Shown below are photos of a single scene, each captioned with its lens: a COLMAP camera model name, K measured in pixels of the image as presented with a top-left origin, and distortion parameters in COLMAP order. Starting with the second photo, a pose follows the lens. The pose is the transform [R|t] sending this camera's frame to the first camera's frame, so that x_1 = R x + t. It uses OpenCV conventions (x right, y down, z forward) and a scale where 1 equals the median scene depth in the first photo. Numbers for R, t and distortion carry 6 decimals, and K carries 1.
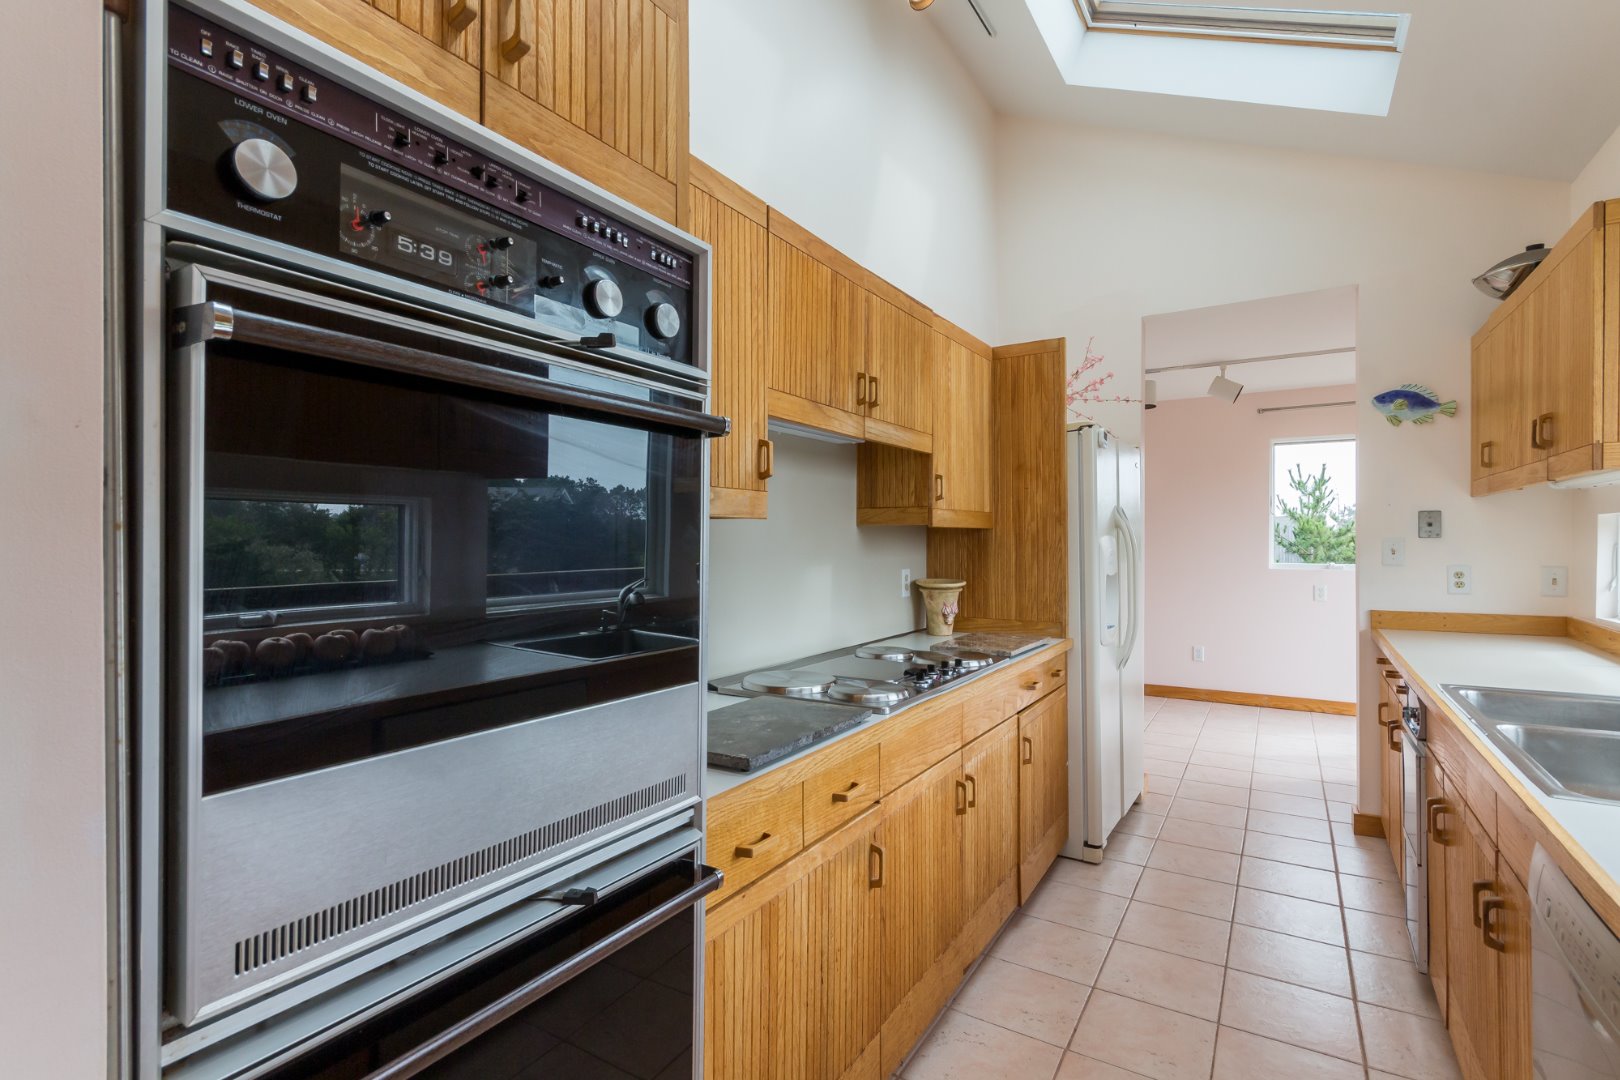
lens RADIAL K [[763.7, 0, 815.8], [0, 763.7, 541.2], [0, 0, 1]] dist [0.001744, -0.000468]
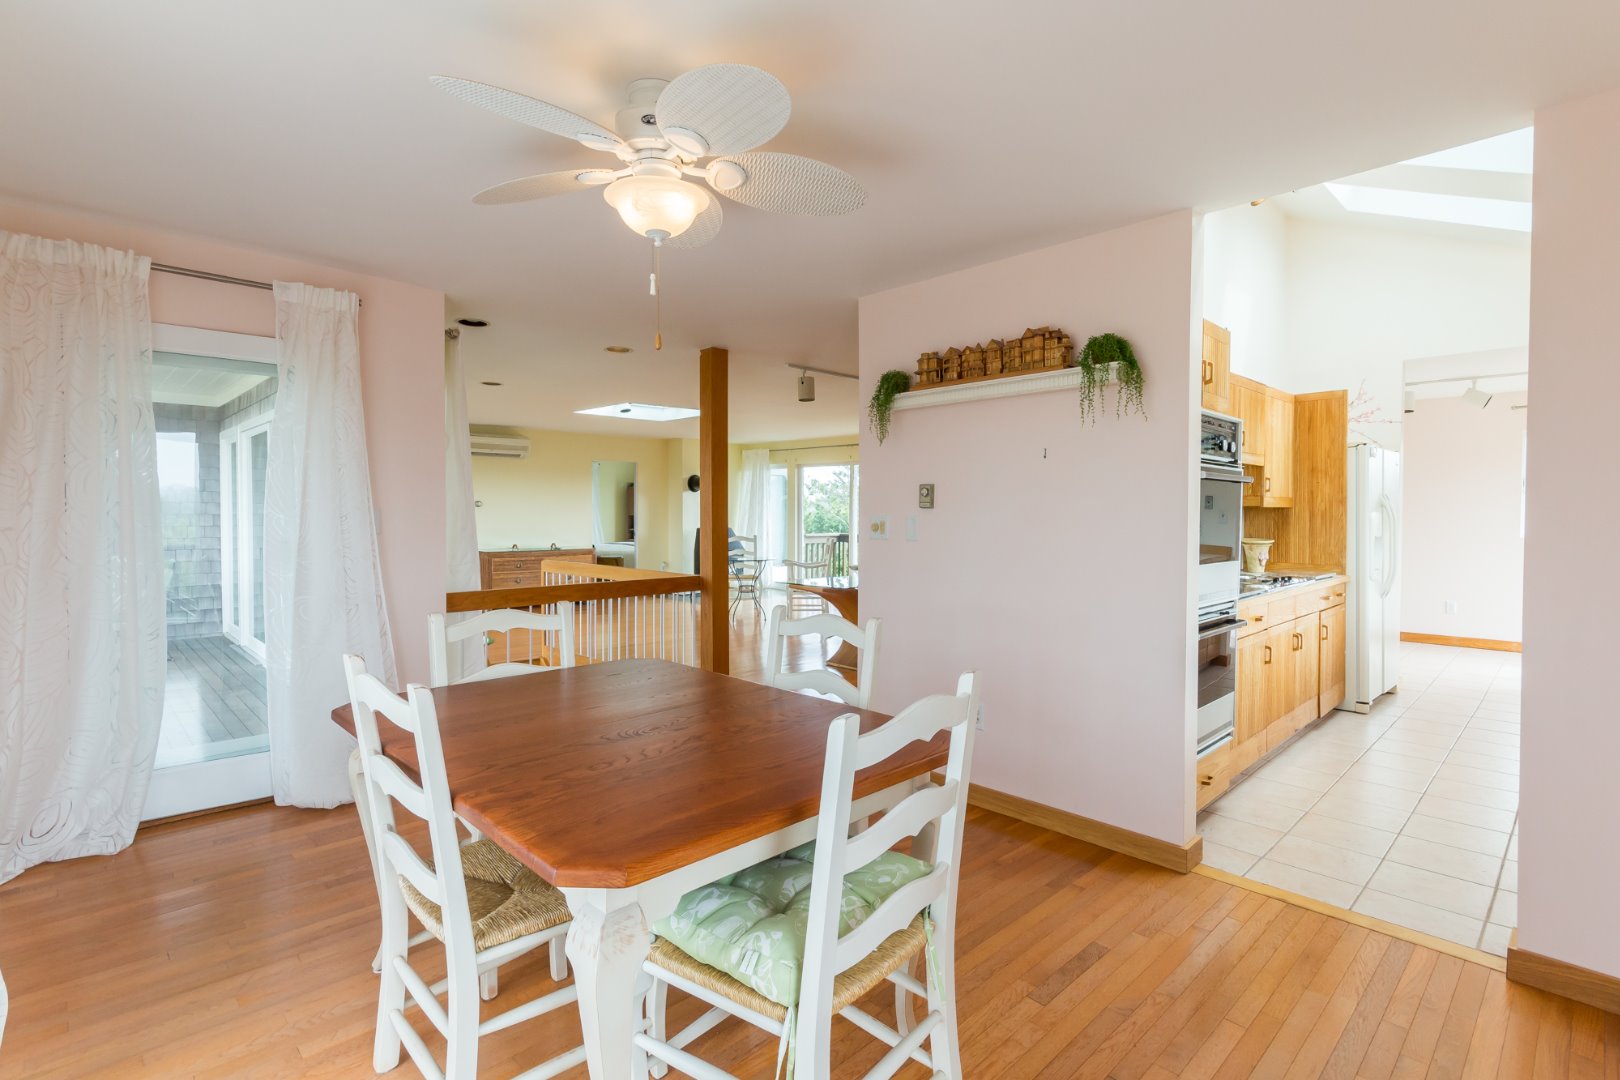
lens RADIAL K [[763.7, 0, 802.1], [0, 763.7, 528.4], [0, 0, 1]] dist [0.001744, -0.000468]
pose [[0.967256, 0.005211, -0.253748, -0.371679], [0.000078, 0.999783, 0.020830, -0.006071], [0.253801, -0.020168, 0.967046, -0.848705]]
